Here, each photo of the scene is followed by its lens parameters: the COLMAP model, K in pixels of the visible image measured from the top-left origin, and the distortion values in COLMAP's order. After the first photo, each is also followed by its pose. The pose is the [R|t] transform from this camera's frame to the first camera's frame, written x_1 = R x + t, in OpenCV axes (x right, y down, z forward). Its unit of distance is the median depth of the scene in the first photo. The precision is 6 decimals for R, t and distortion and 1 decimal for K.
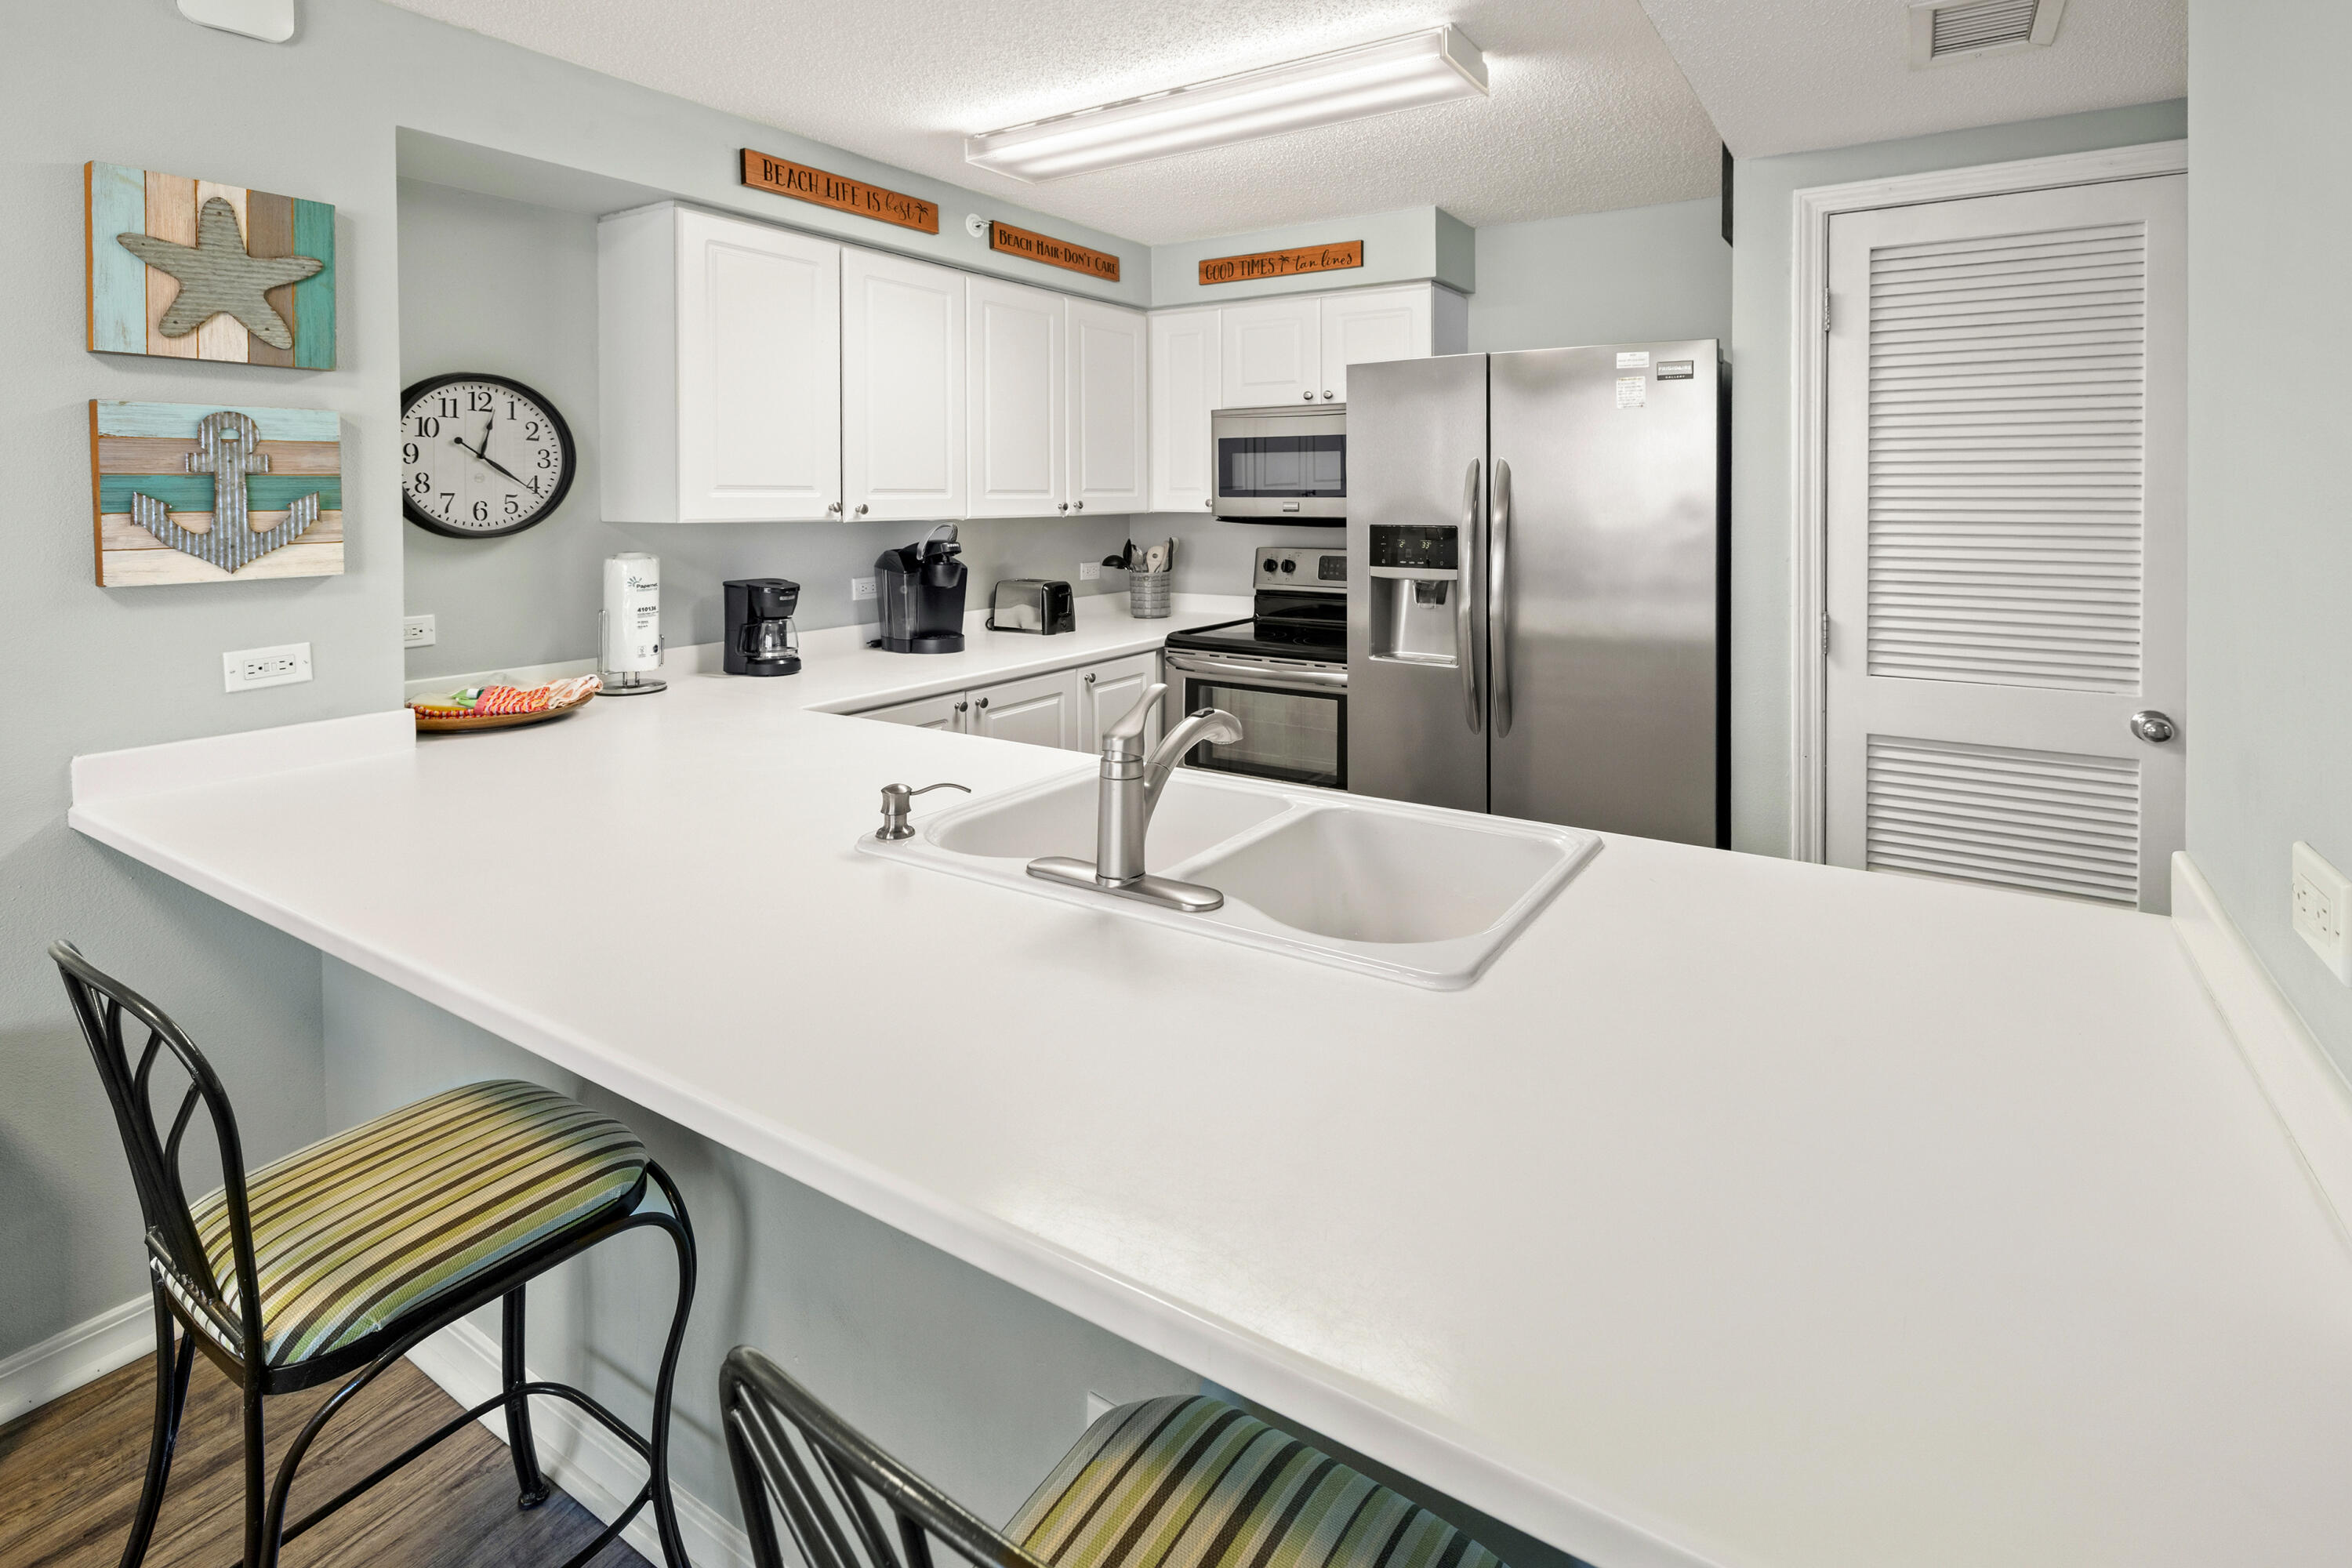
lens RADIAL K [[1058.9, 0, 1217.0], [0, 1058.9, 505.3], [0, 0, 1]] dist [0.011836, -0.002347]
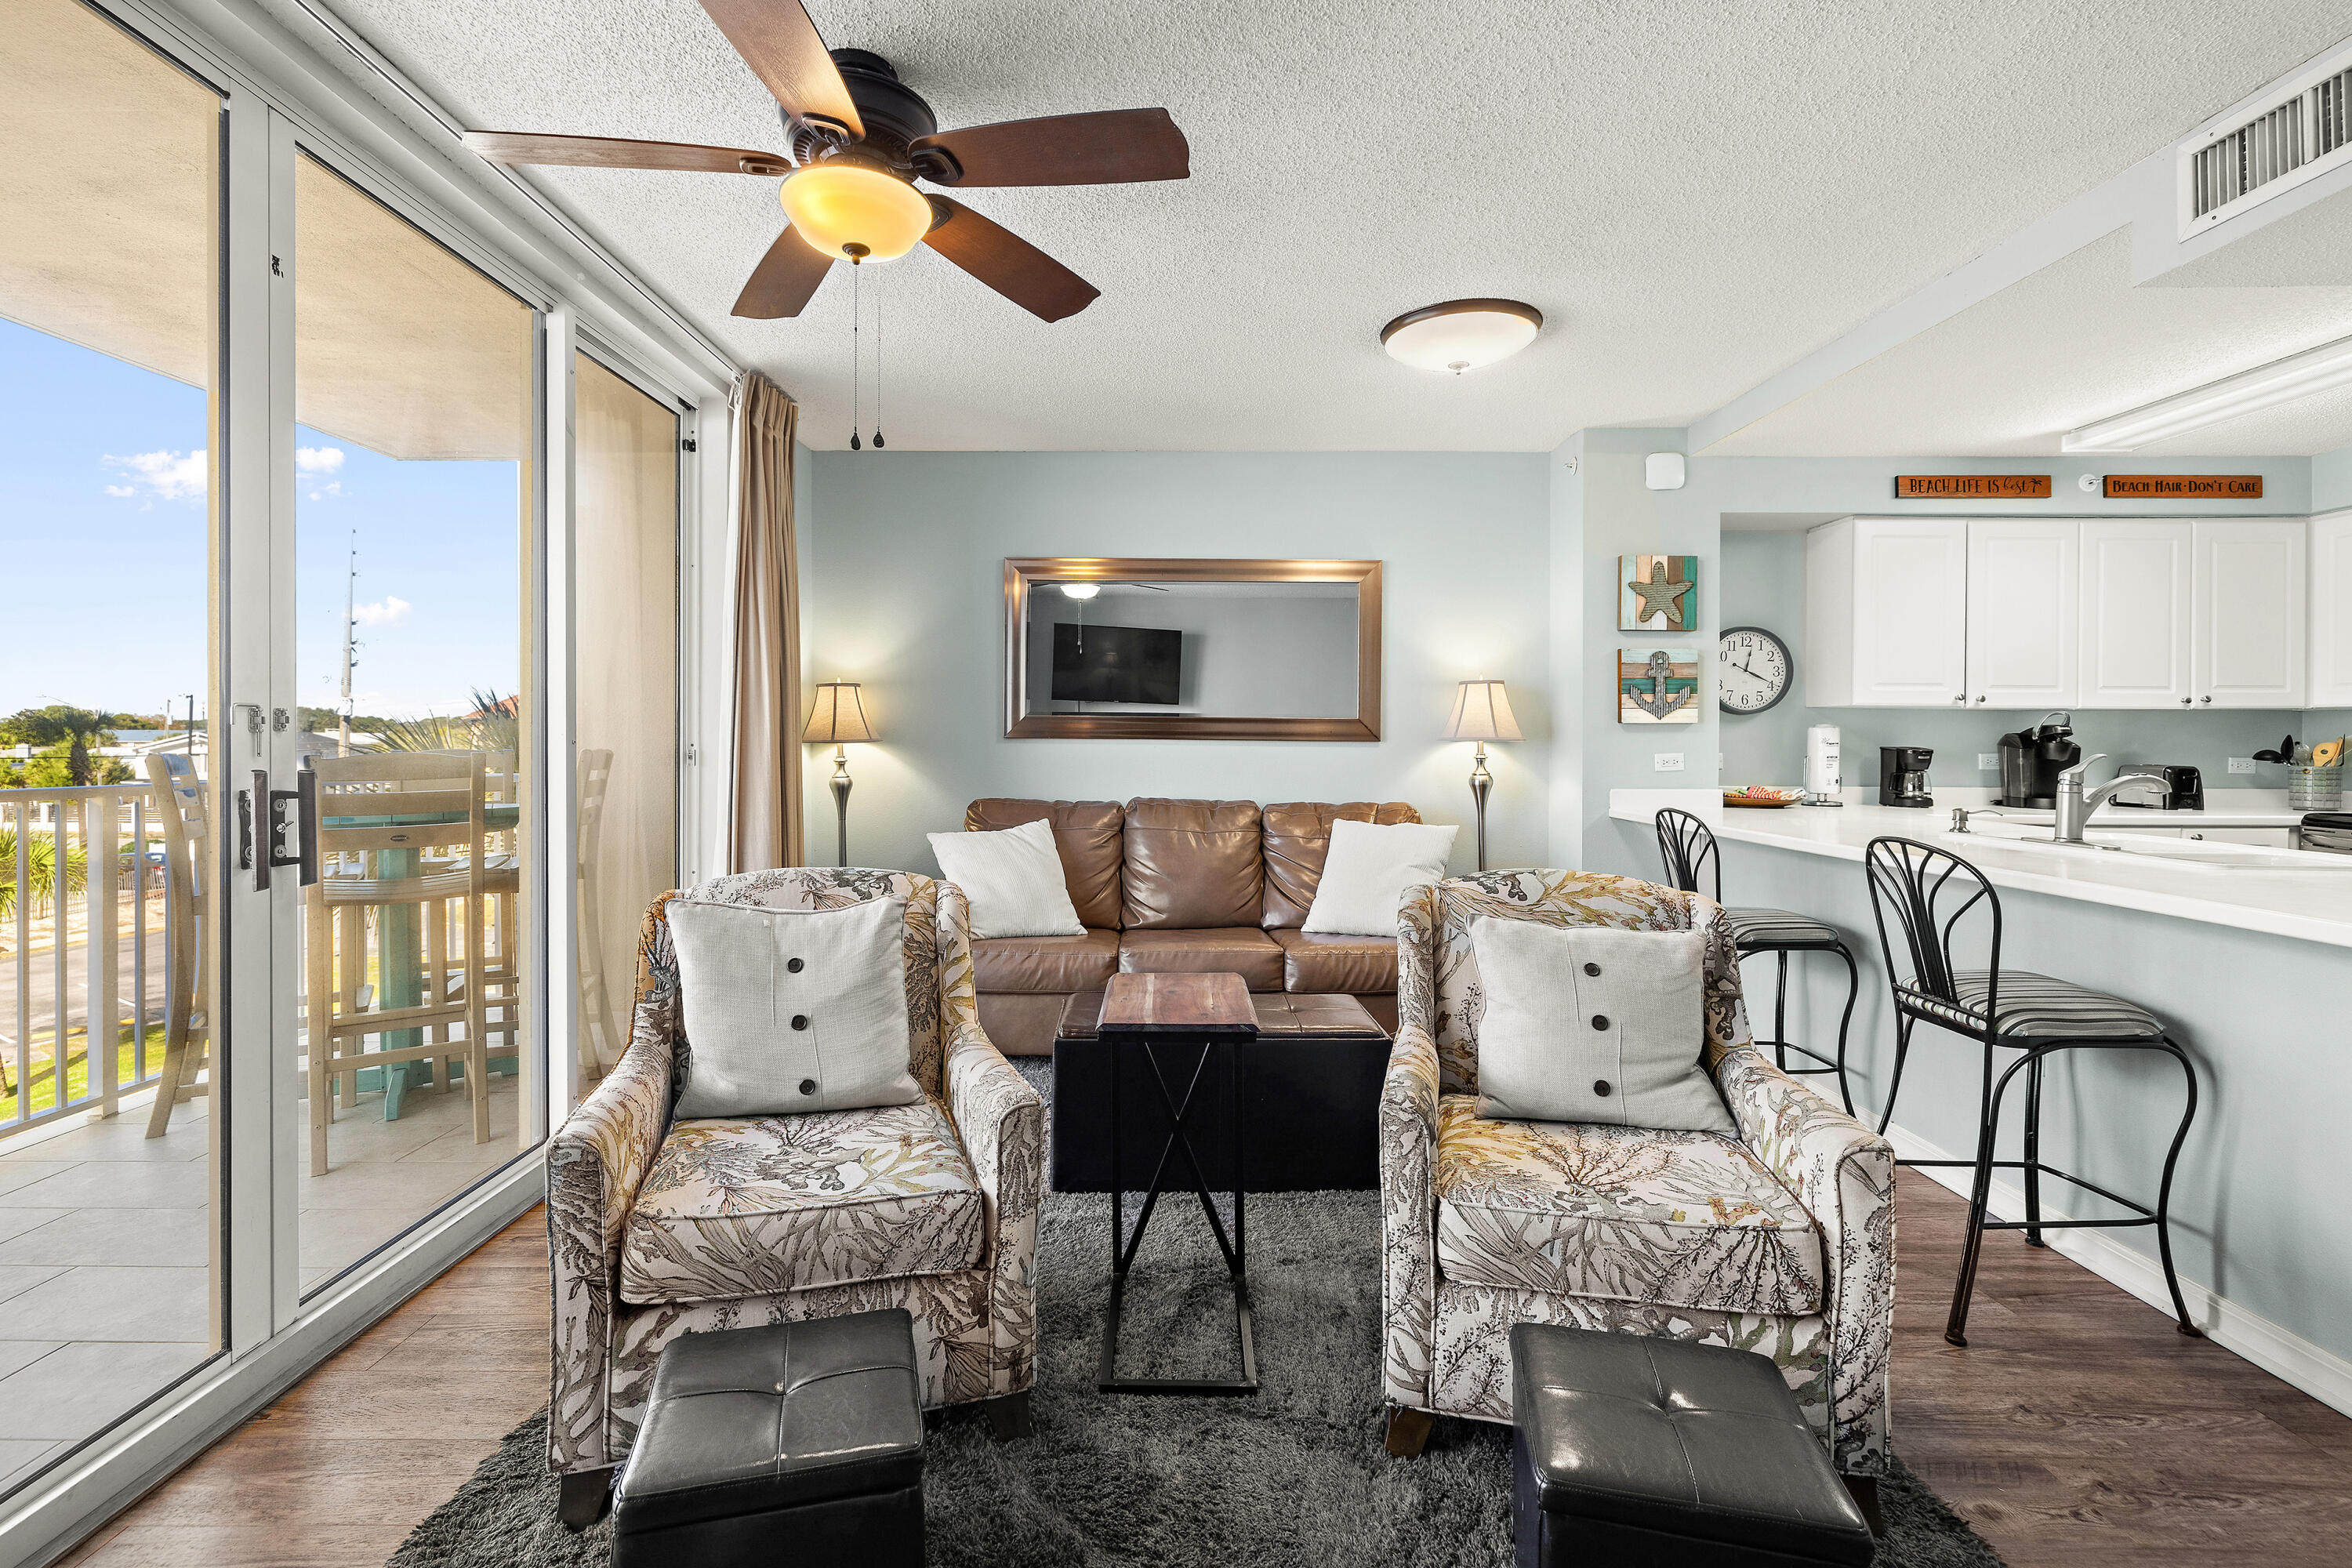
lens RADIAL K [[1016.2, 0, 1169.9], [0, 1016.2, 736.5], [0, 0, 1]] dist [0.002885, -0.001059]
pose [[0.554775, 0.003438, -0.831993, 0.232174], [-0.012697, 0.999910, -0.004334, 0.084361], [0.831903, 0.012968, 0.554769, -0.780044]]
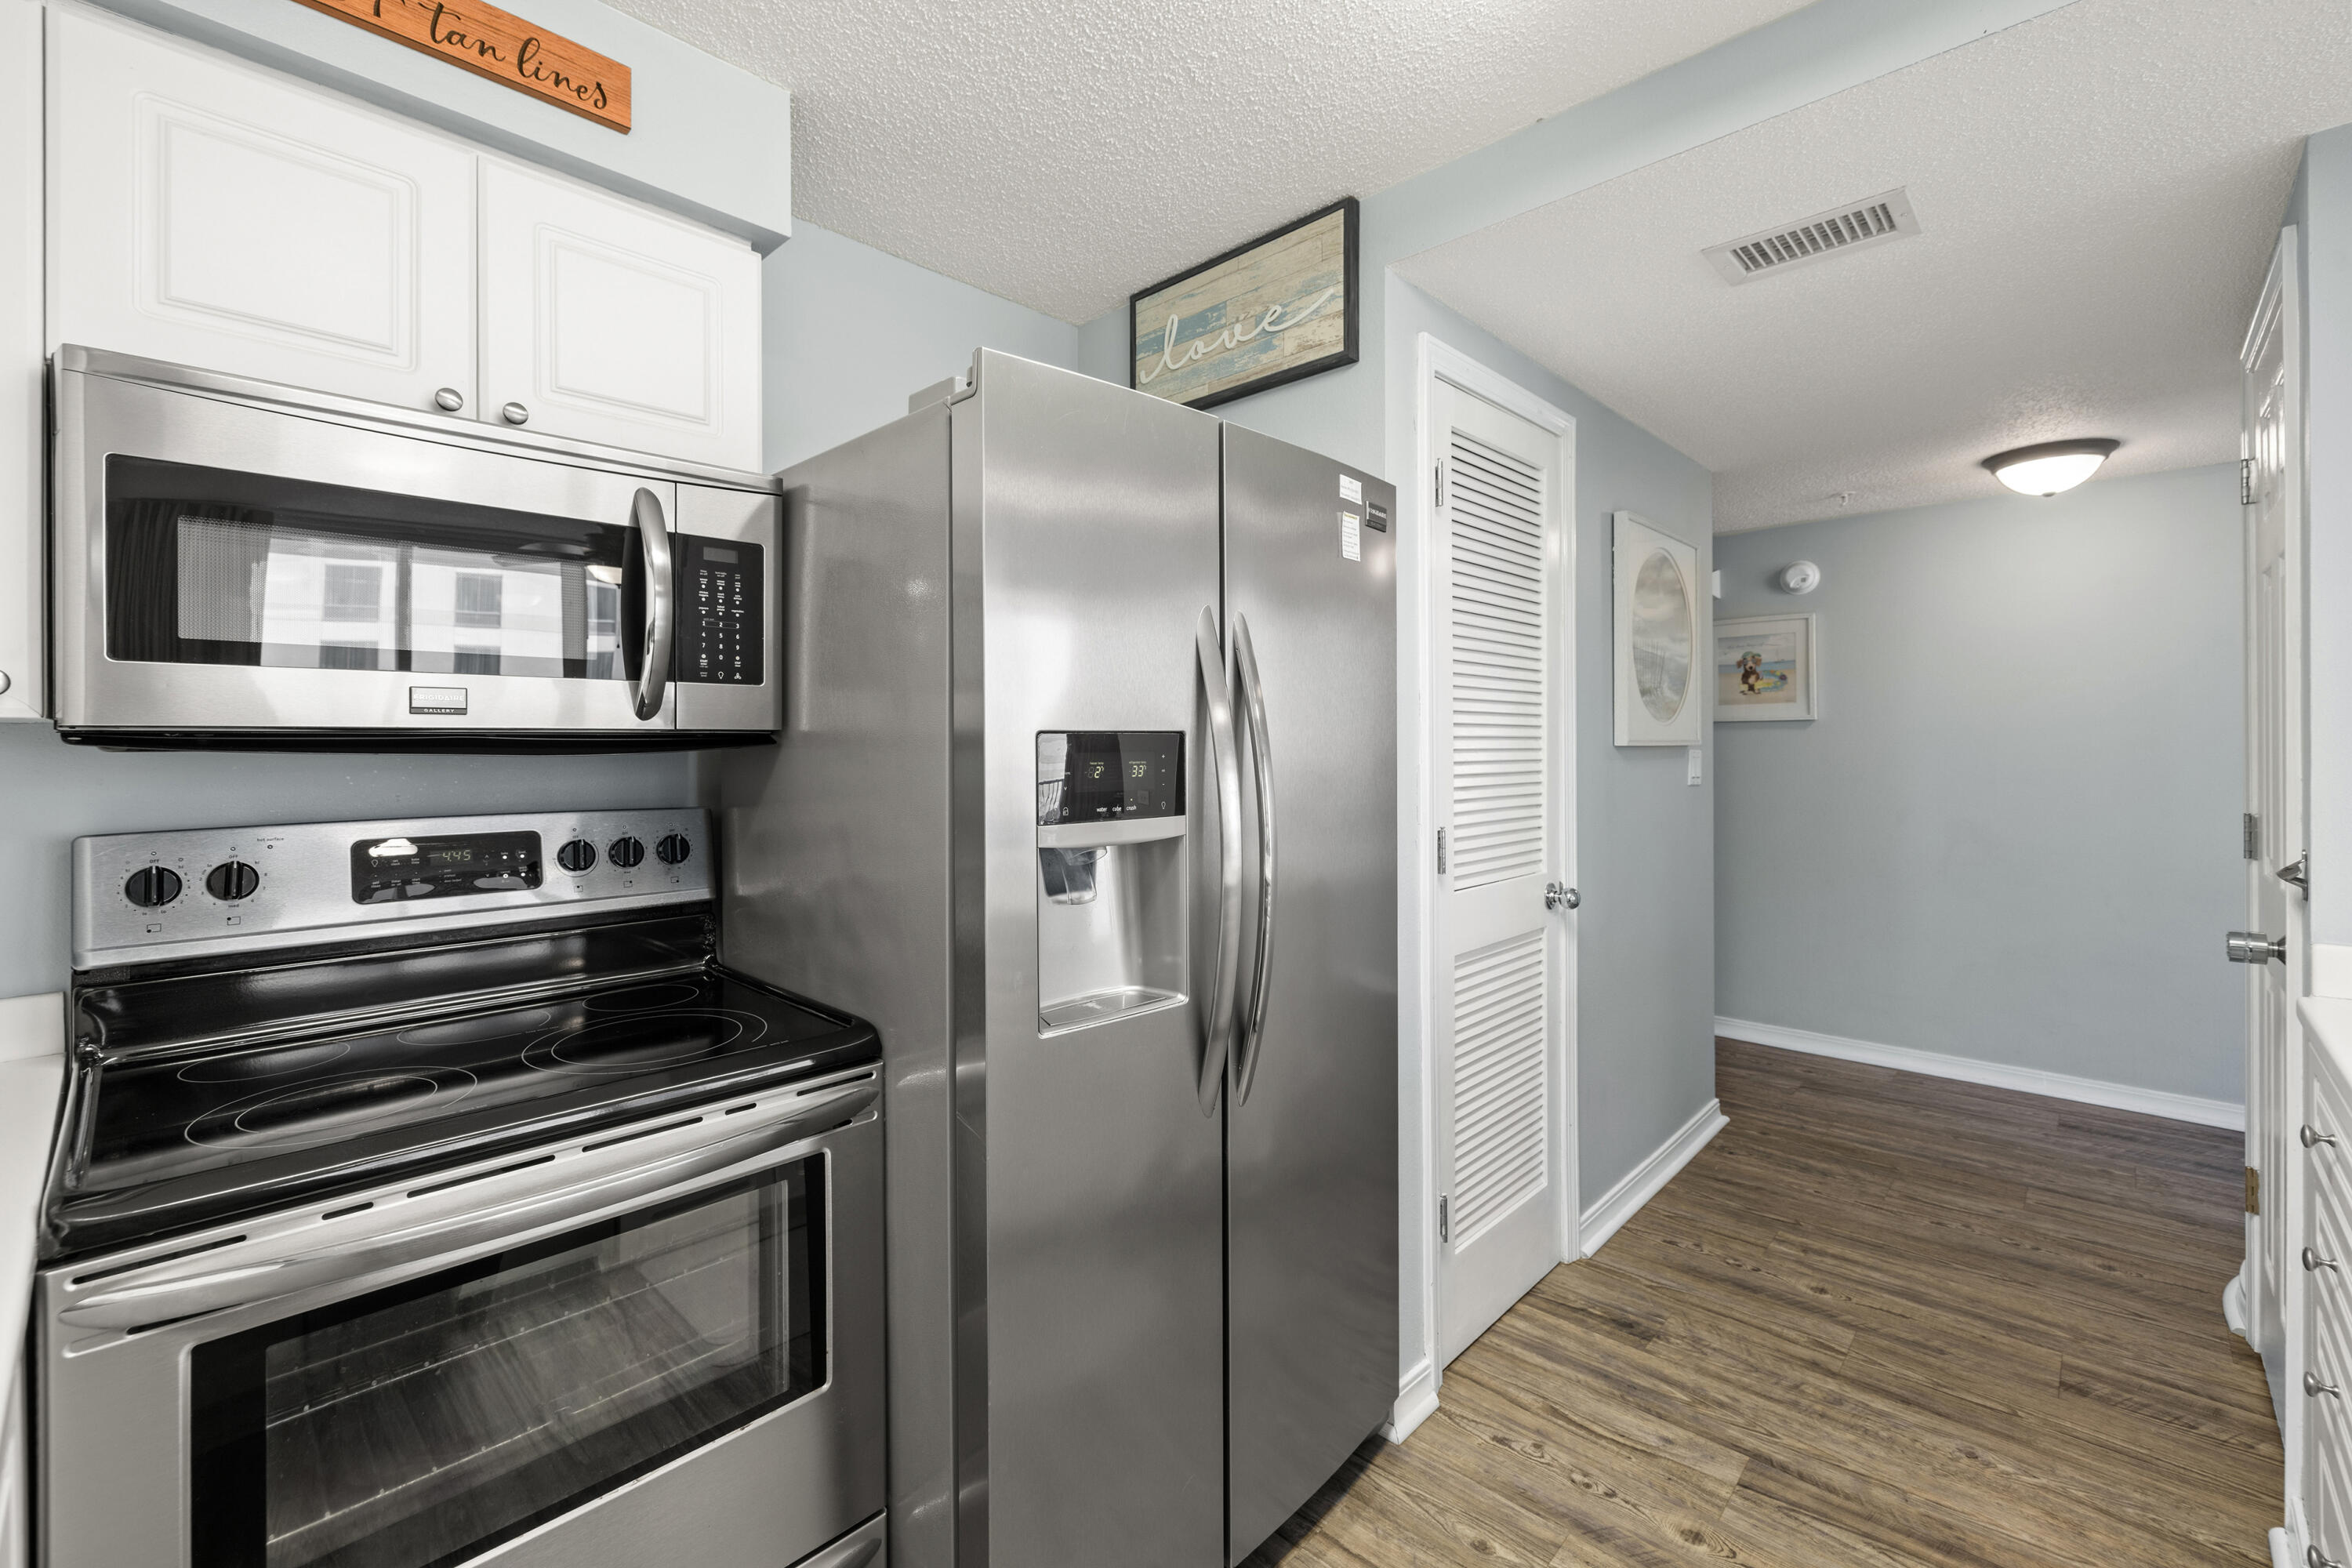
lens RADIAL K [[996.3, 0, 1146.7], [0, 996.3, 744.1], [0, 0, 1]] dist [-0.001310, -0.000219]
pose [[0.229948, -0.008603, 0.973165, -0.302733], [0.021157, 0.999769, 0.003839, 0.026491], [-0.972973, 0.019707, 0.230077, 0.967353]]
